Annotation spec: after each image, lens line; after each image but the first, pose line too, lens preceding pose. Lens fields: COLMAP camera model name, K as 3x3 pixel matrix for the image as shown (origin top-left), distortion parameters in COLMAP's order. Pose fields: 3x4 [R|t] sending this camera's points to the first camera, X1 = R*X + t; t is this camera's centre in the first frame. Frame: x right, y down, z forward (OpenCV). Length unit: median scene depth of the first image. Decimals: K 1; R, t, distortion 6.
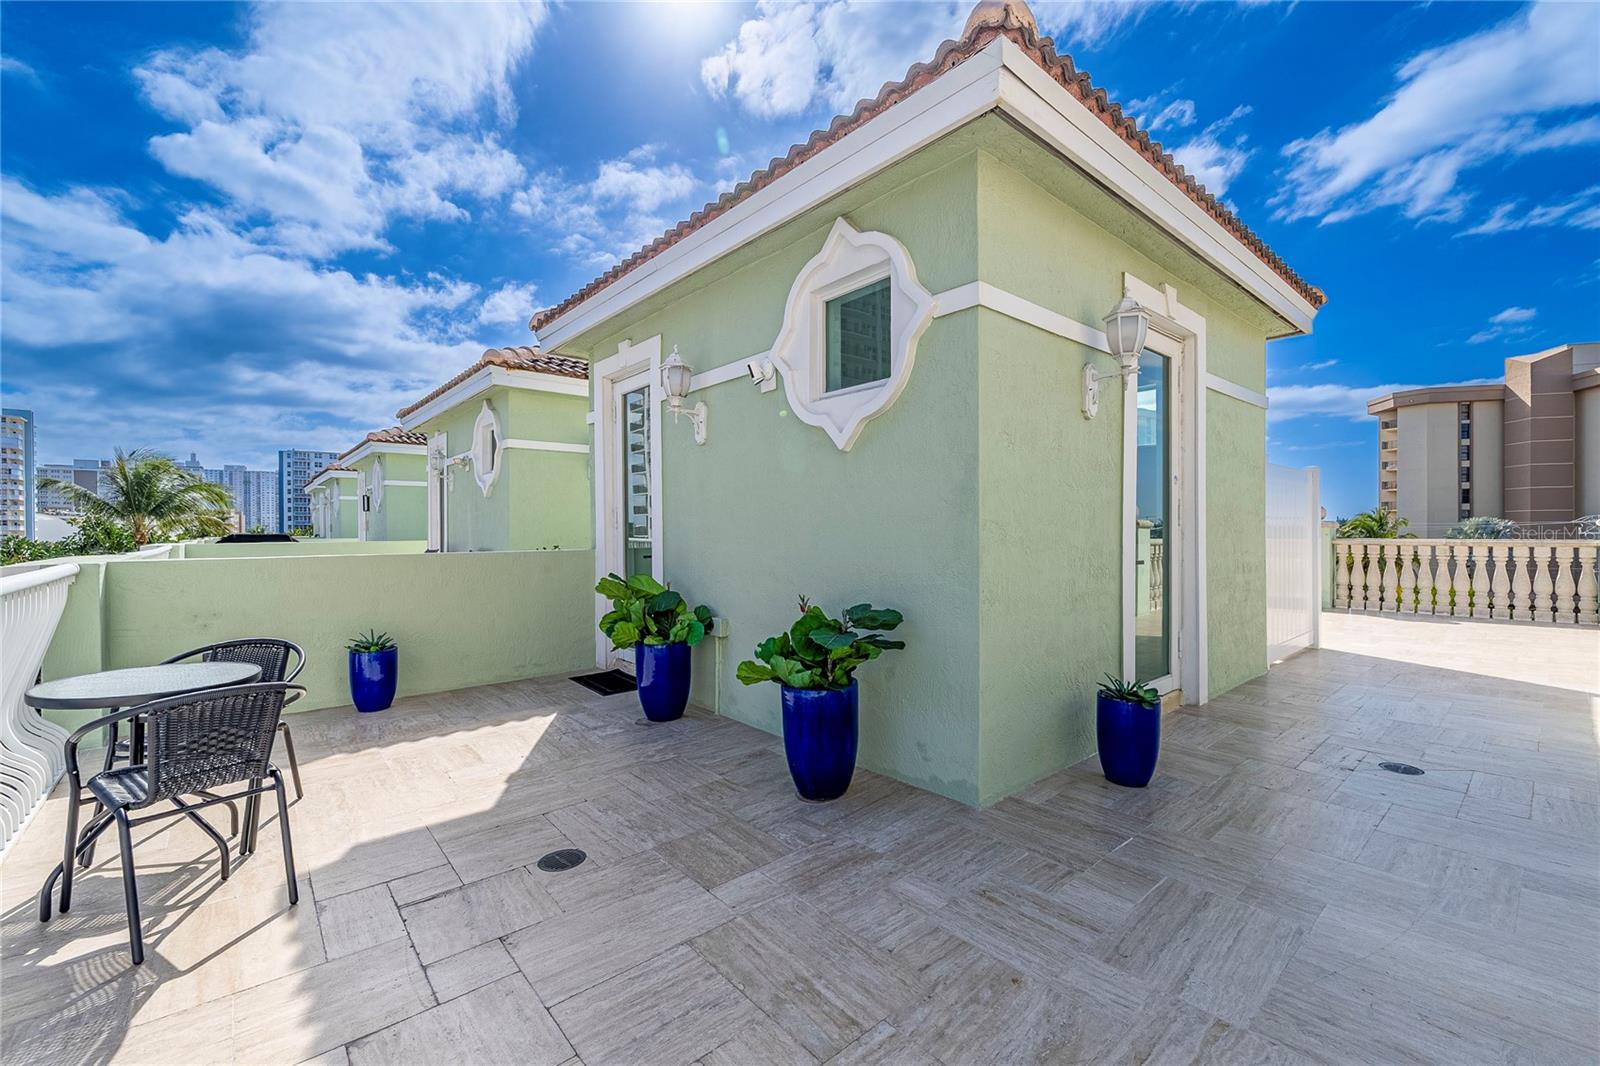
lens RADIAL K [[666.7, 0, 800.0], [0, 666.7, 533.0], [0, 0, 1]] dist [-0.000576, -0.000165]
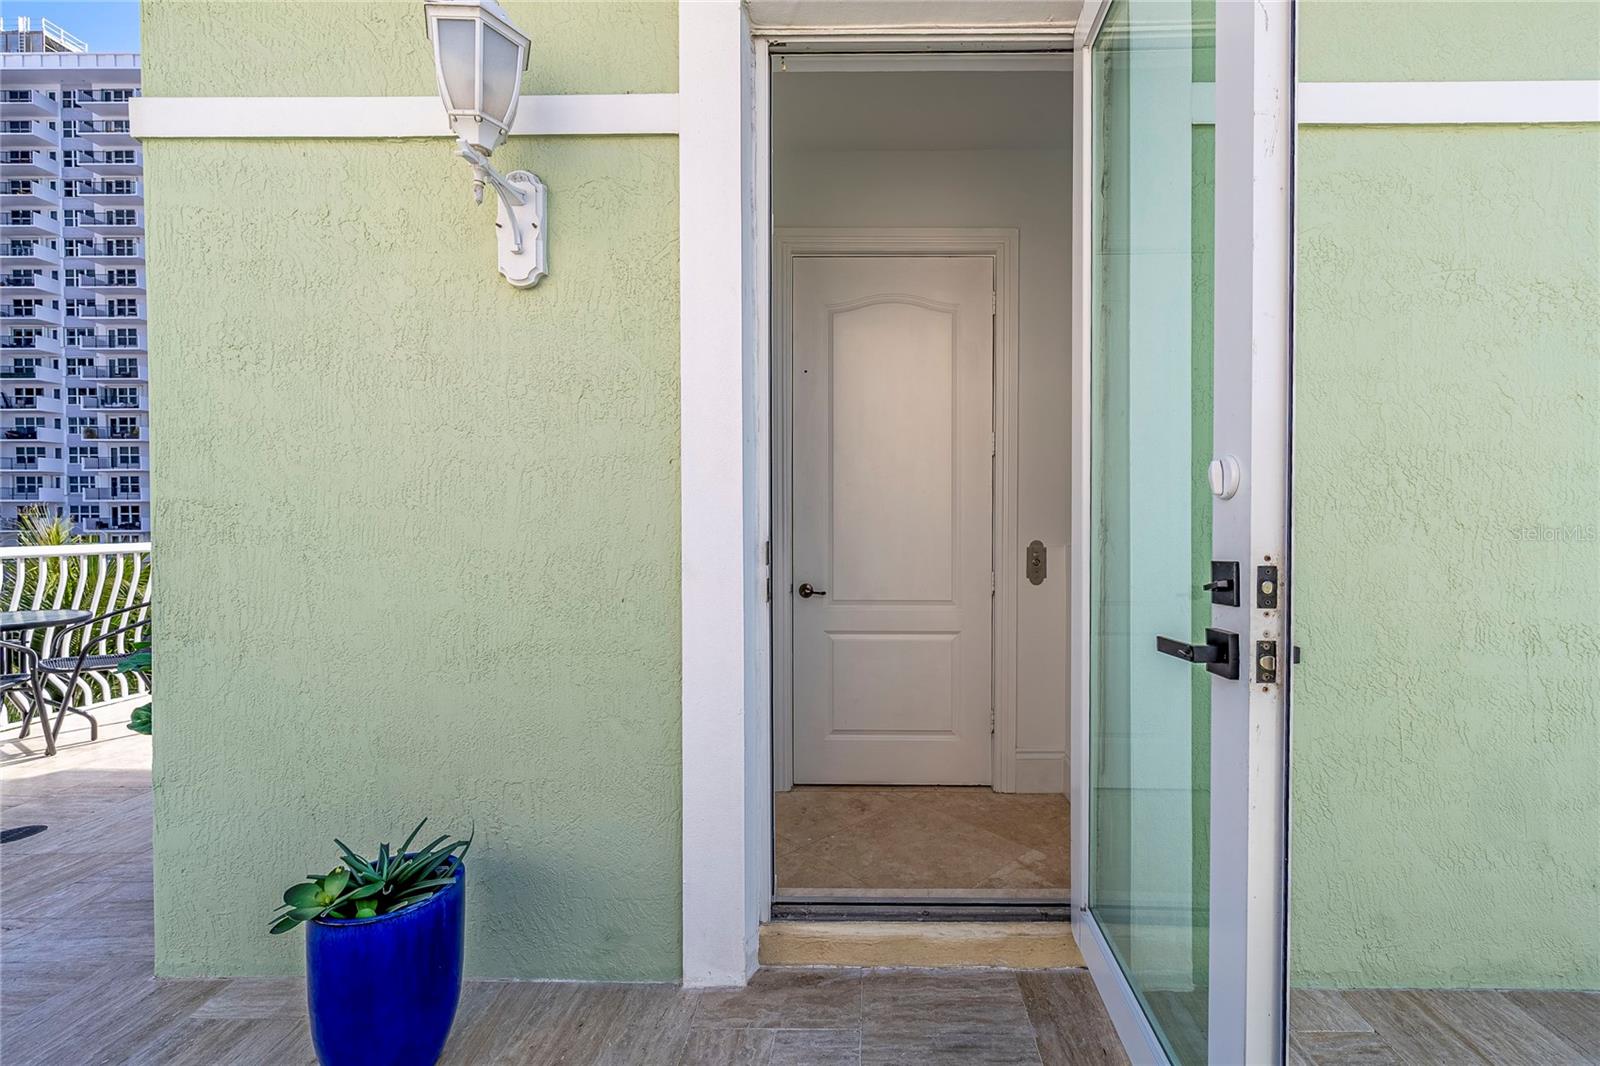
lens RADIAL K [[658.5, 0, 798.8], [0, 658.5, 526.5], [0, 0, 1]] dist [-0.000074, -0.000191]
pose [[0.748502, 0.015676, -0.662947, 1.103470], [-0.007609, 0.999858, 0.015052, -0.009564], [0.663089, -0.006222, 0.748515, 0.947307]]
